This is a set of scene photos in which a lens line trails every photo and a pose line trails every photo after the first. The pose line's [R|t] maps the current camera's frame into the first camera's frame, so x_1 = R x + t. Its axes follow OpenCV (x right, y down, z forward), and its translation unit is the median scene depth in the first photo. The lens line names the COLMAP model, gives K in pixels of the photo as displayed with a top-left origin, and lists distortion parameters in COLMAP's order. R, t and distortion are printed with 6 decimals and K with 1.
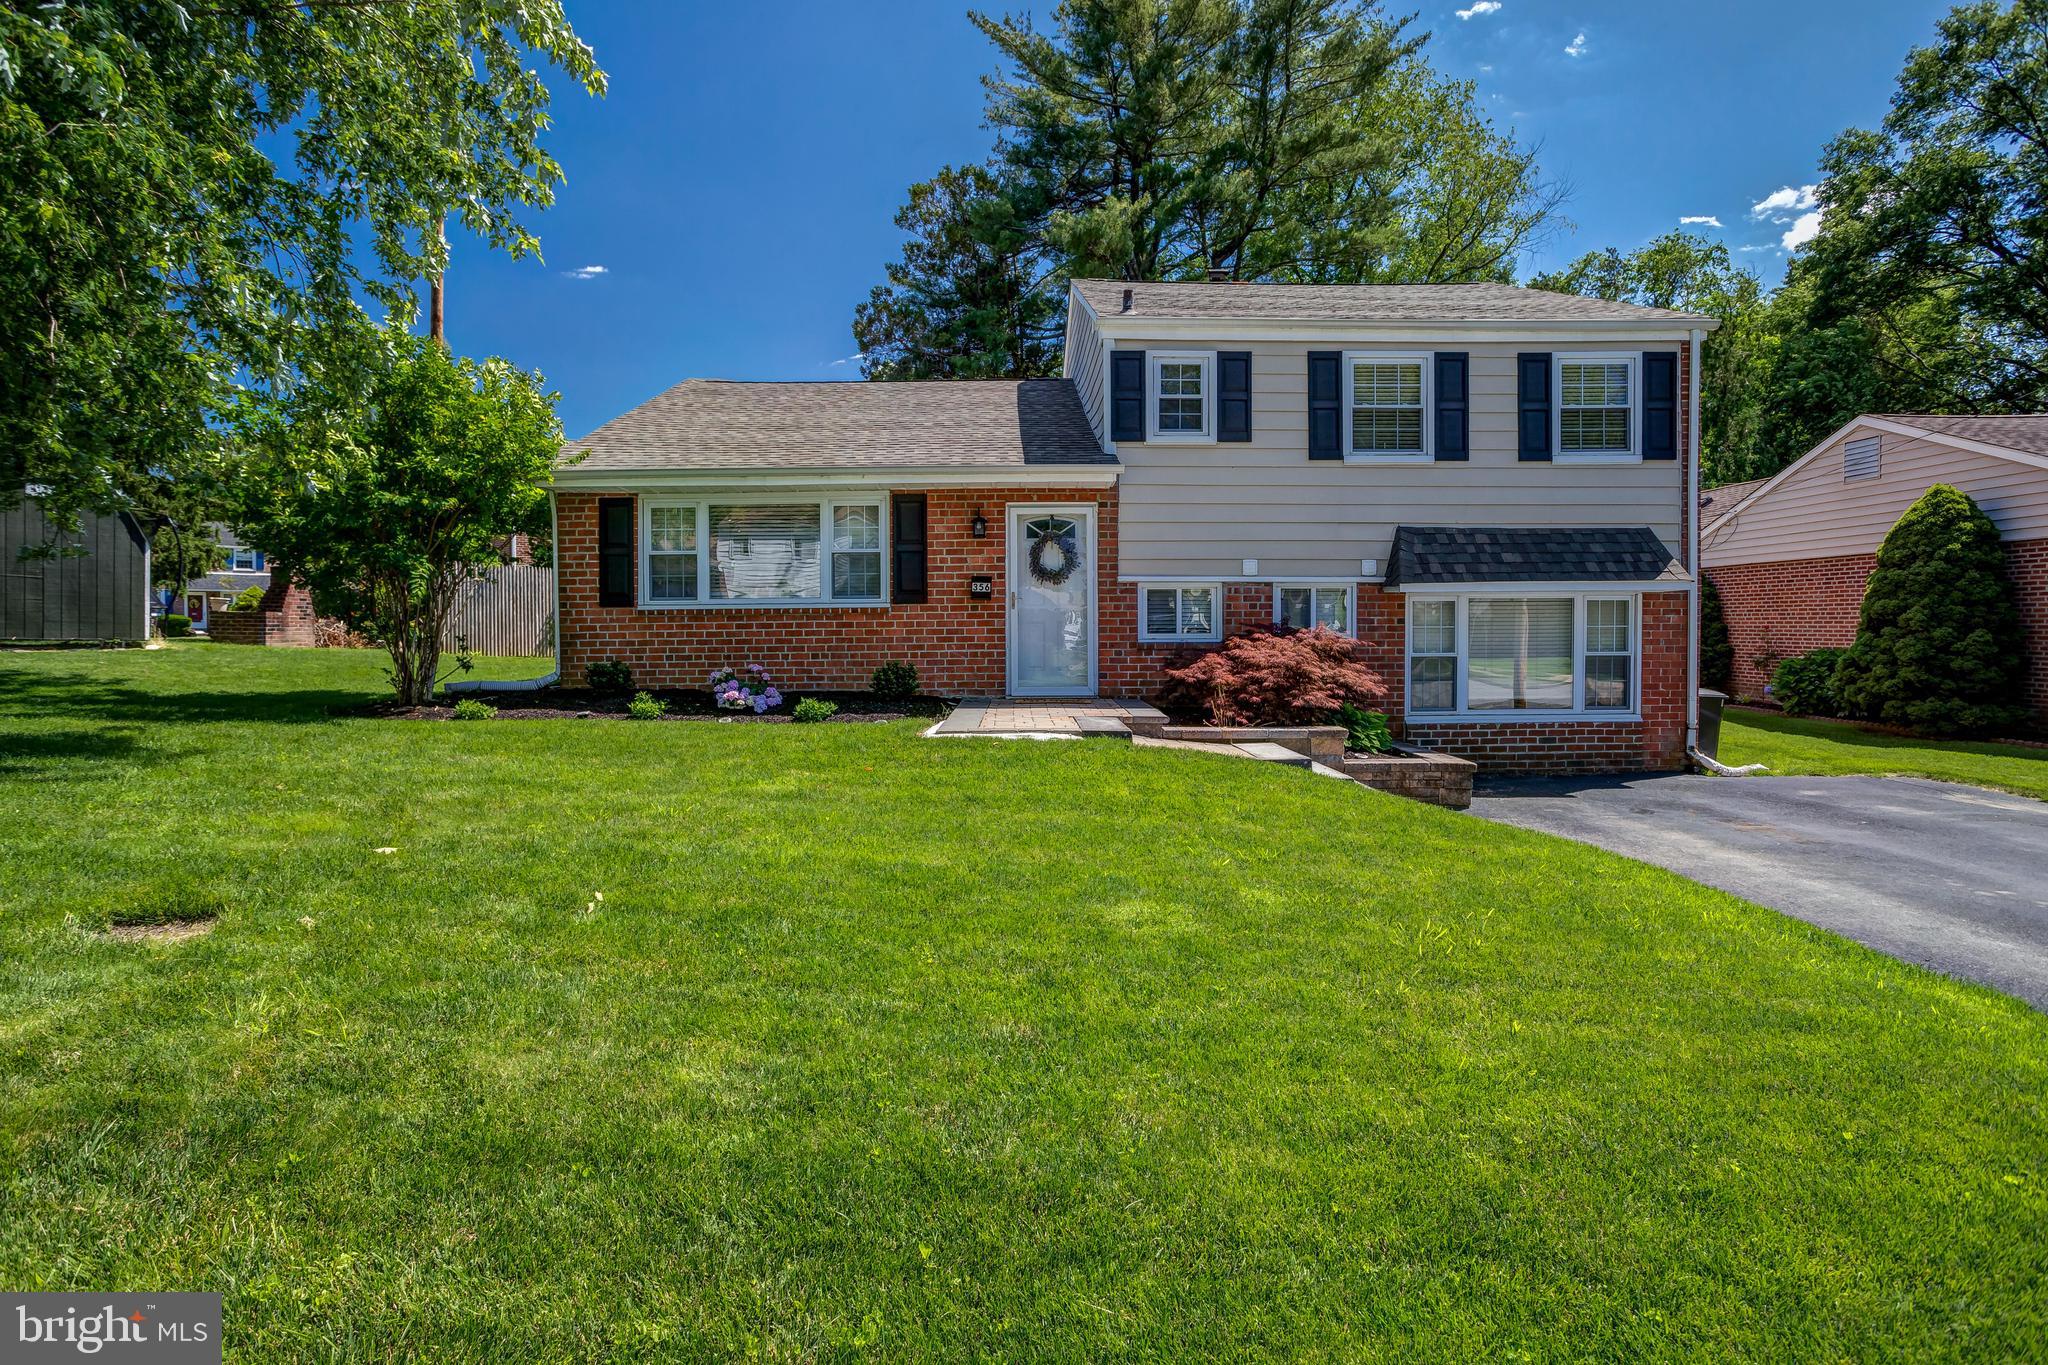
lens RADIAL K [[1106.4, 0, 968.8], [0, 1106.4, 663.6], [0, 0, 1]] dist [-0.049208, 0.034521]
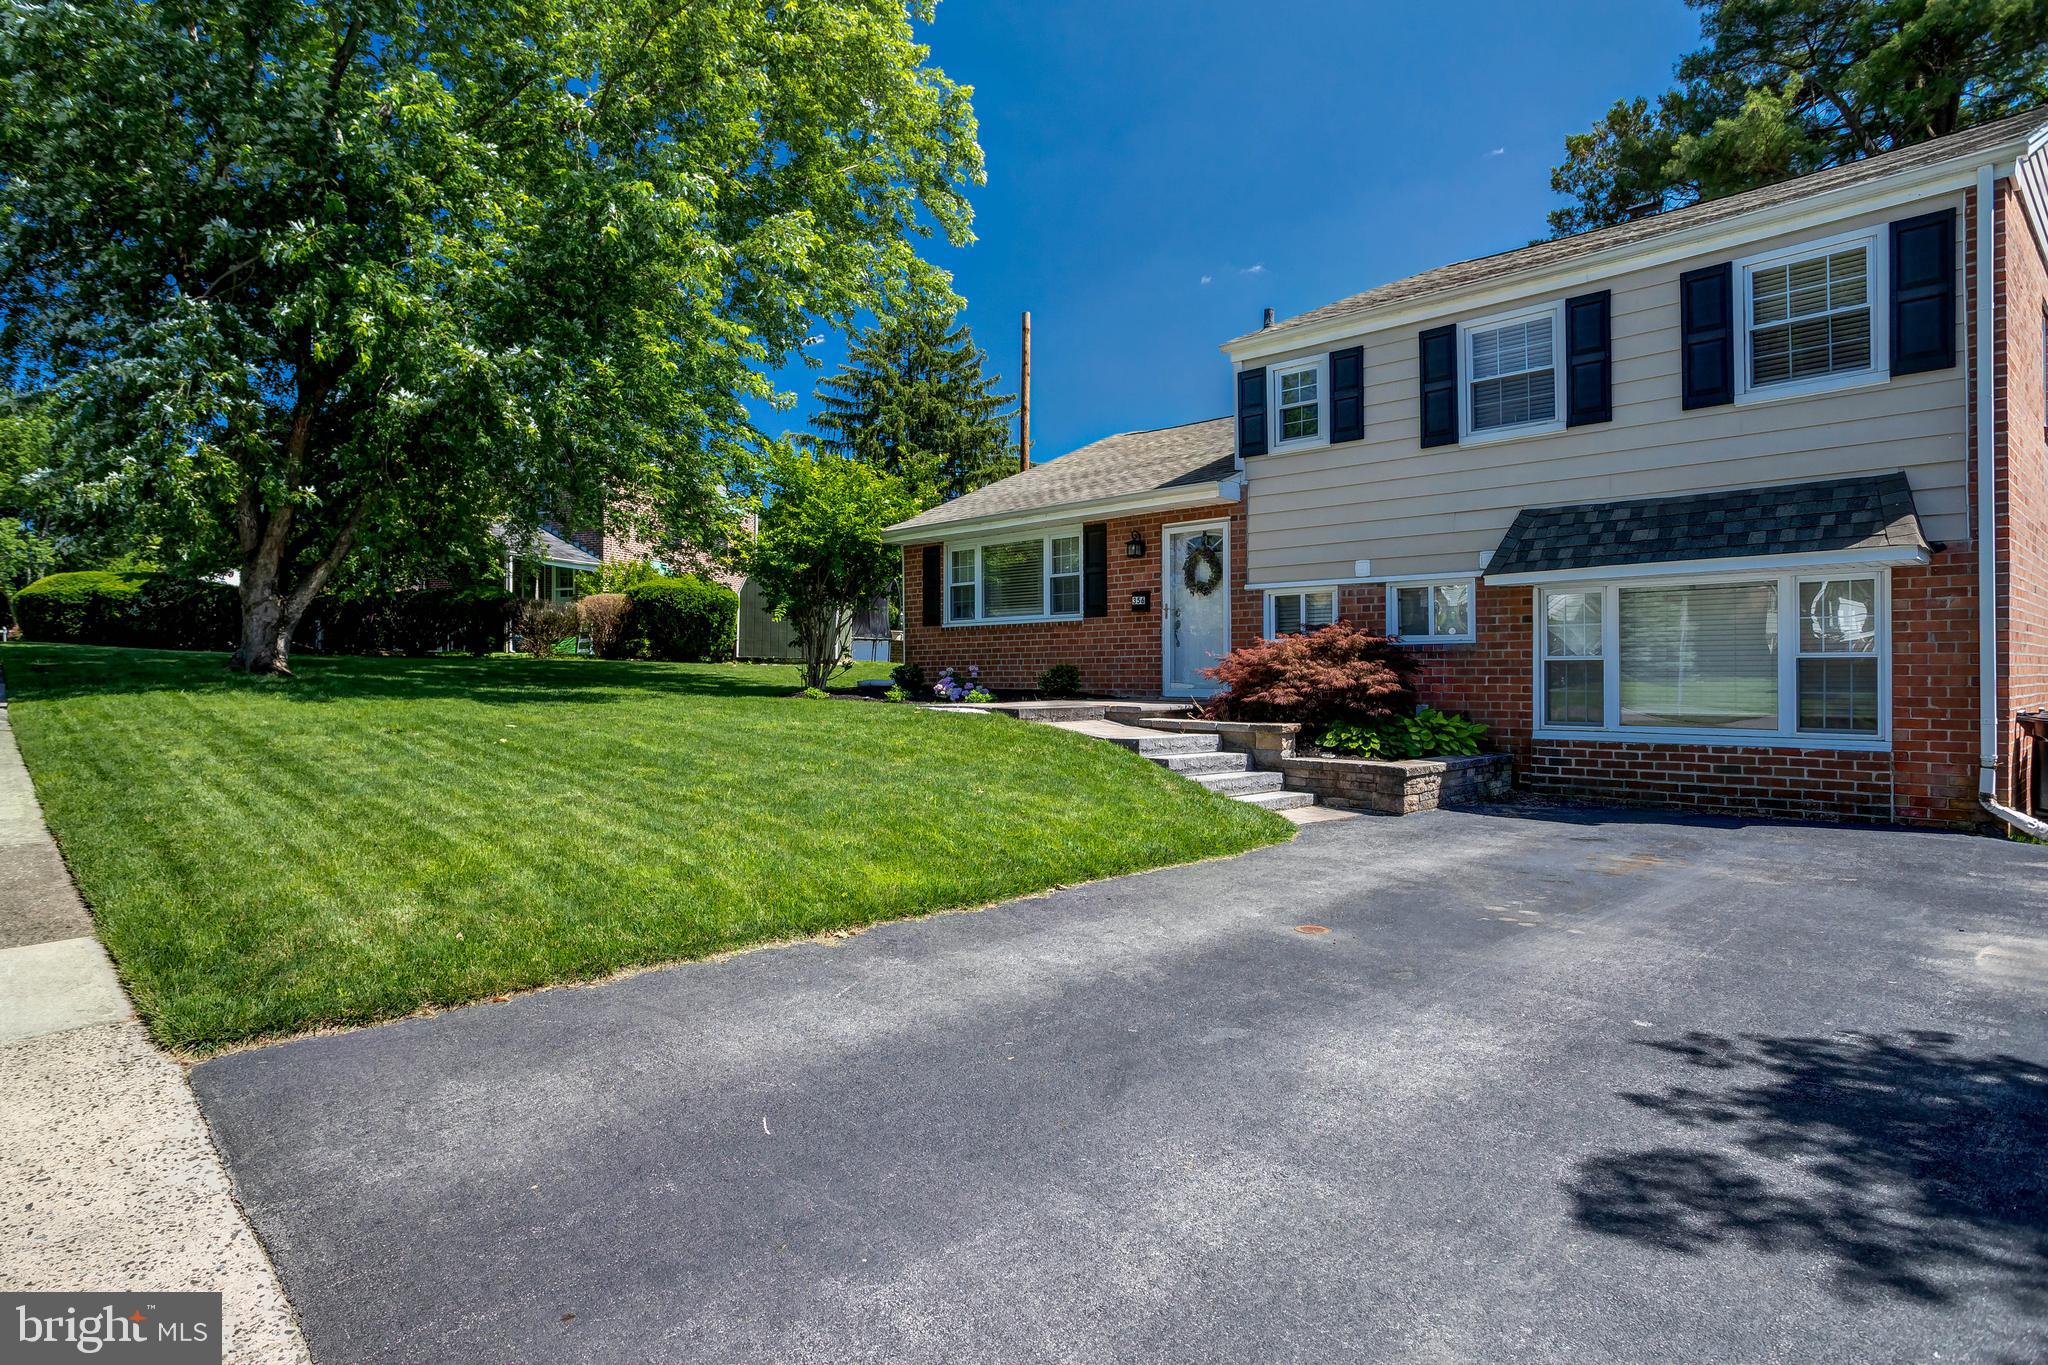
lens RADIAL K [[1106.4, 0, 968.8], [0, 1106.4, 663.6], [0, 0, 1]] dist [-0.049208, 0.034521]
pose [[0.677197, -0.001323, -0.735801, 0.728186], [-0.021042, 0.999555, -0.021163, 0.023728], [0.735501, 0.029814, 0.676868, 0.098649]]
